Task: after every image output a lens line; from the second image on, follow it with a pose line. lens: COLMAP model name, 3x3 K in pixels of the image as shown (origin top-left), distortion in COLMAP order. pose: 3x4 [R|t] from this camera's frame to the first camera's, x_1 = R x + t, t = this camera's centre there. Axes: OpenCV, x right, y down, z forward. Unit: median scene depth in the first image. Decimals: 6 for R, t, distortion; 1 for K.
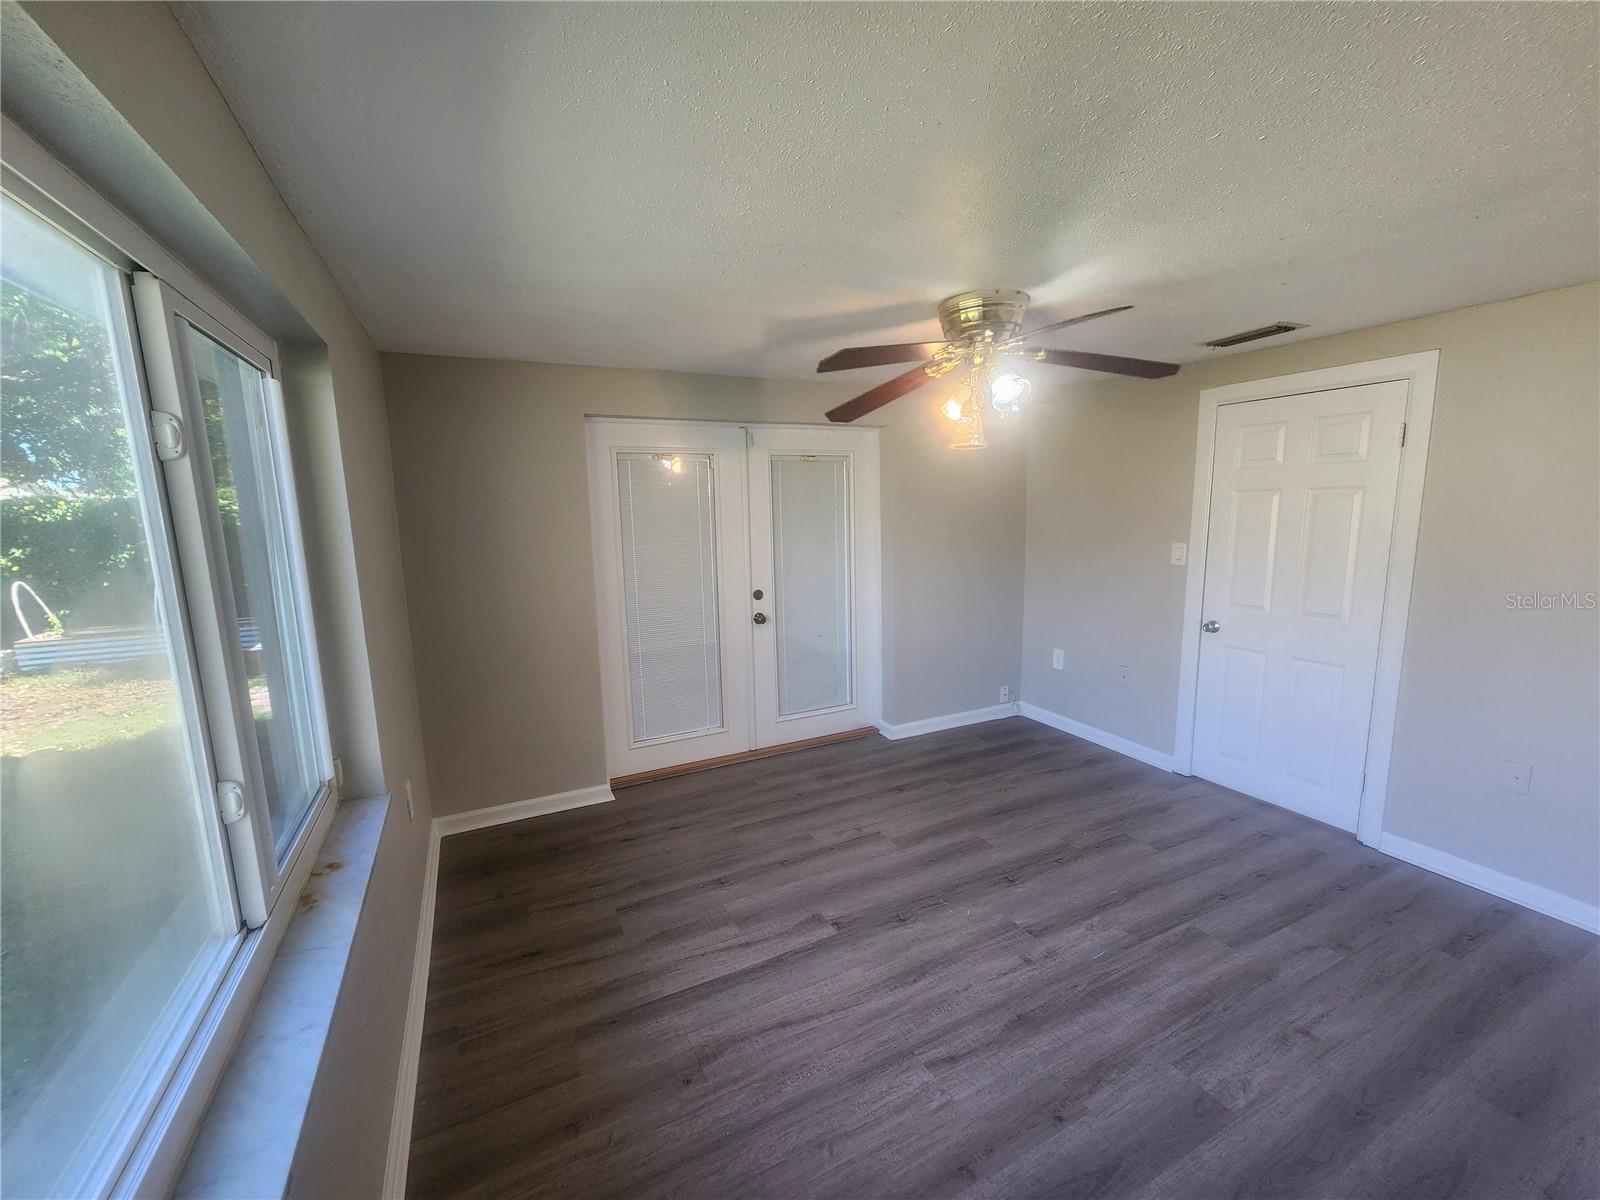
lens RADIAL K [[661.6, 0, 795.9], [0, 661.6, 613.7], [0, 0, 1]] dist [-0.000784, -0.000111]
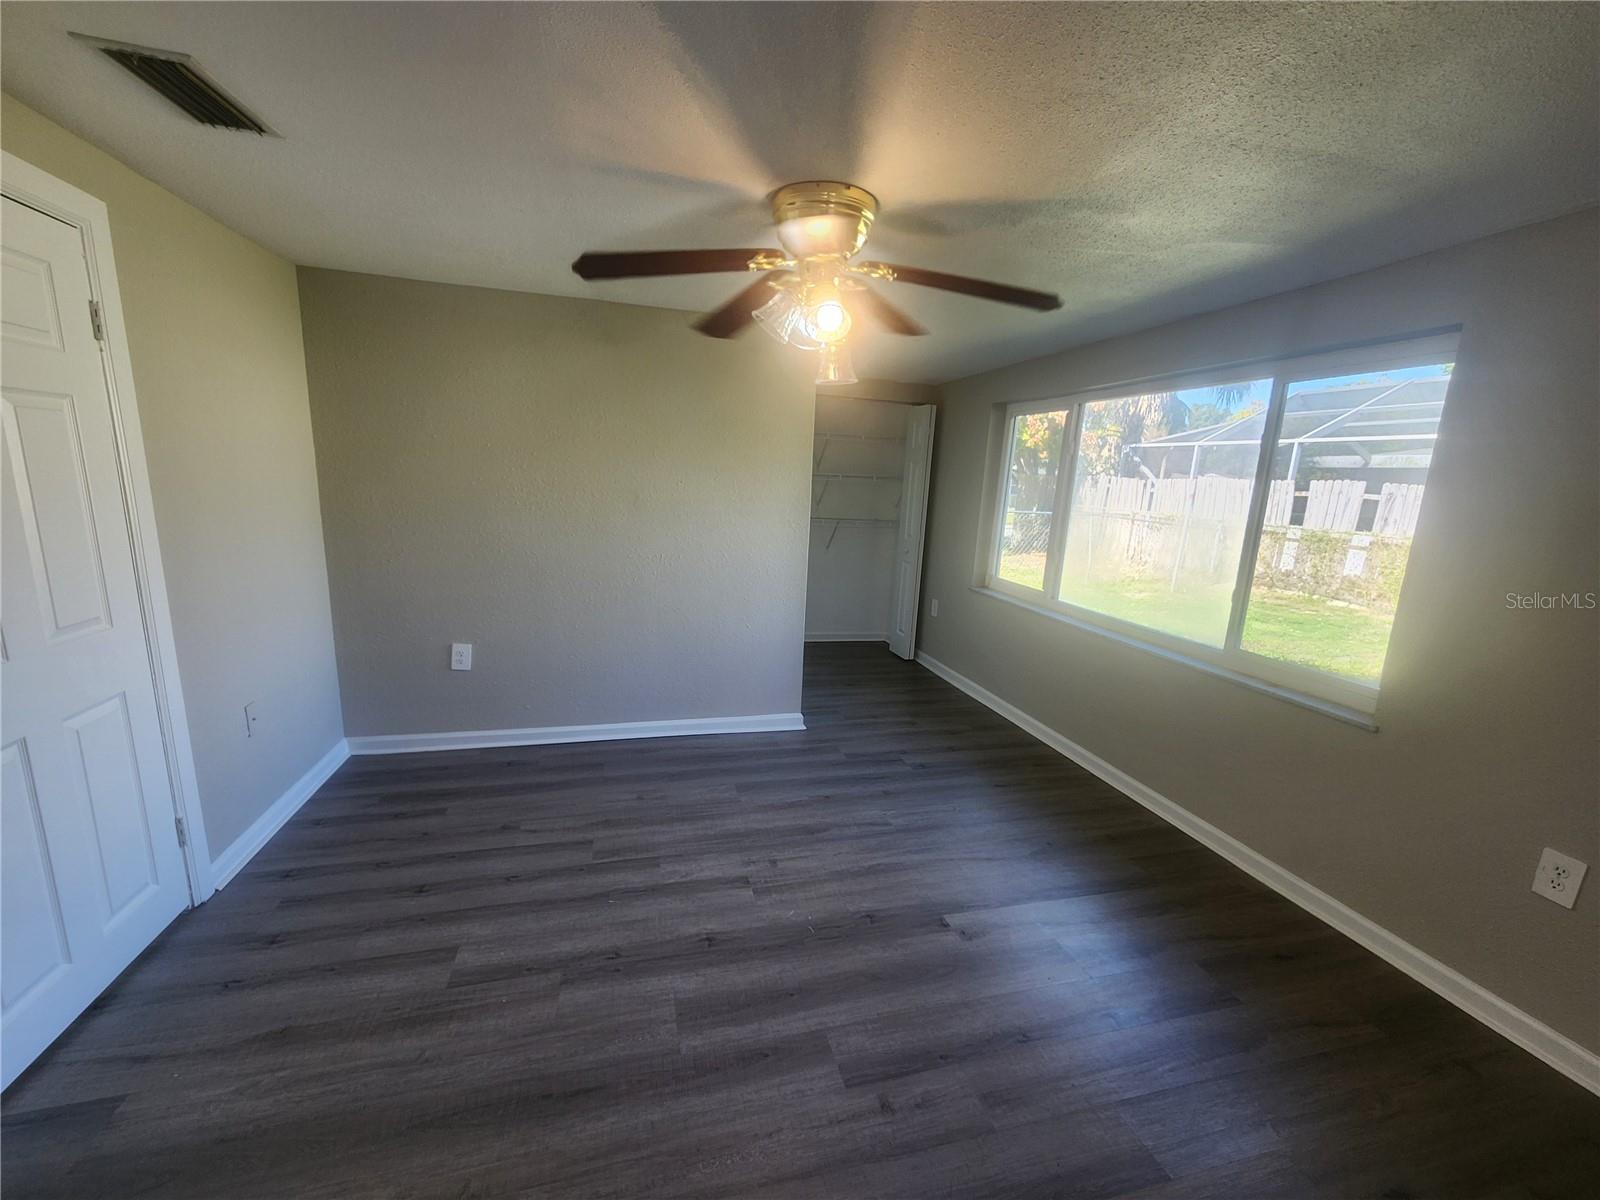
lens RADIAL K [[661.6, 0, 795.9], [0, 661.6, 613.7], [0, 0, 1]] dist [-0.000784, -0.000111]
pose [[-0.980677, -0.063536, 0.185030, 0.129241], [0.006438, 0.934801, 0.355113, -0.271724], [-0.195528, 0.349442, -0.916329, 1.868874]]
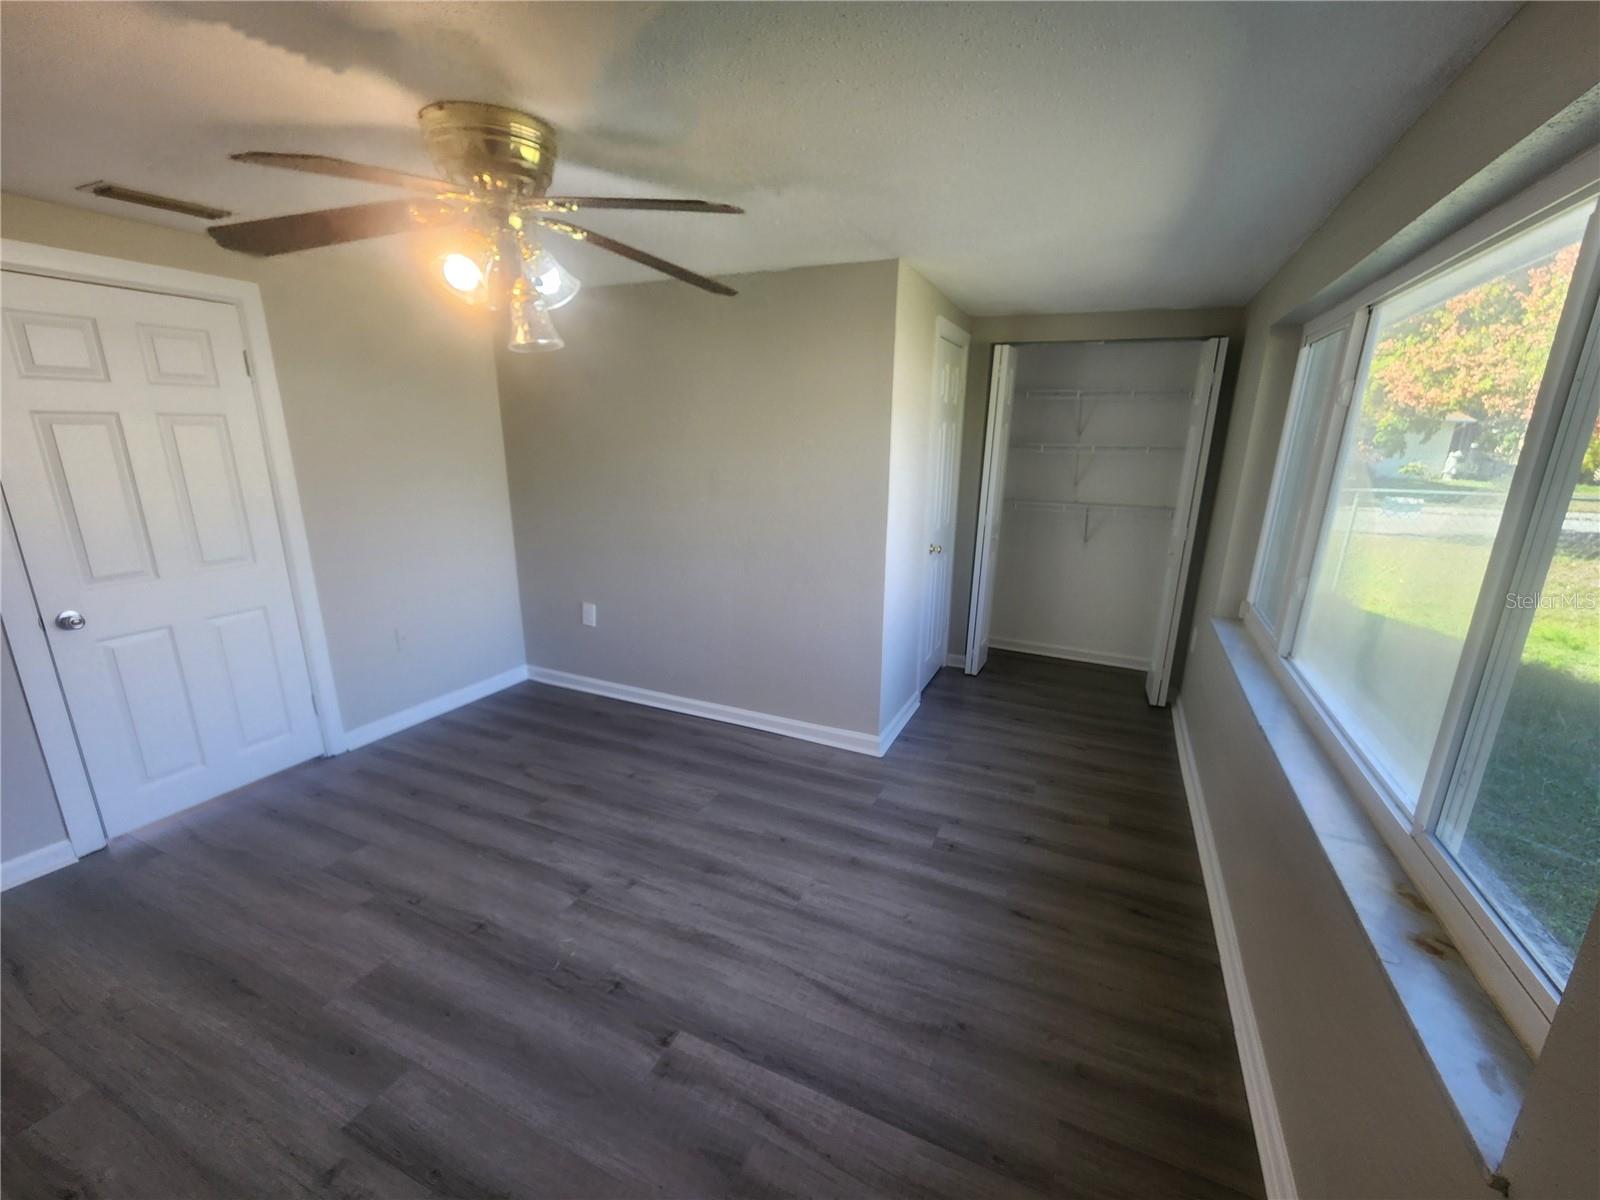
lens RADIAL K [[661.6, 0, 795.9], [0, 661.6, 613.7], [0, 0, 1]] dist [-0.000784, -0.000111]
pose [[-0.627906, -0.195488, 0.753338, -0.507804], [0.125725, 0.929751, 0.346058, -0.193989], [-0.768067, 0.312005, -0.559219, 1.243631]]
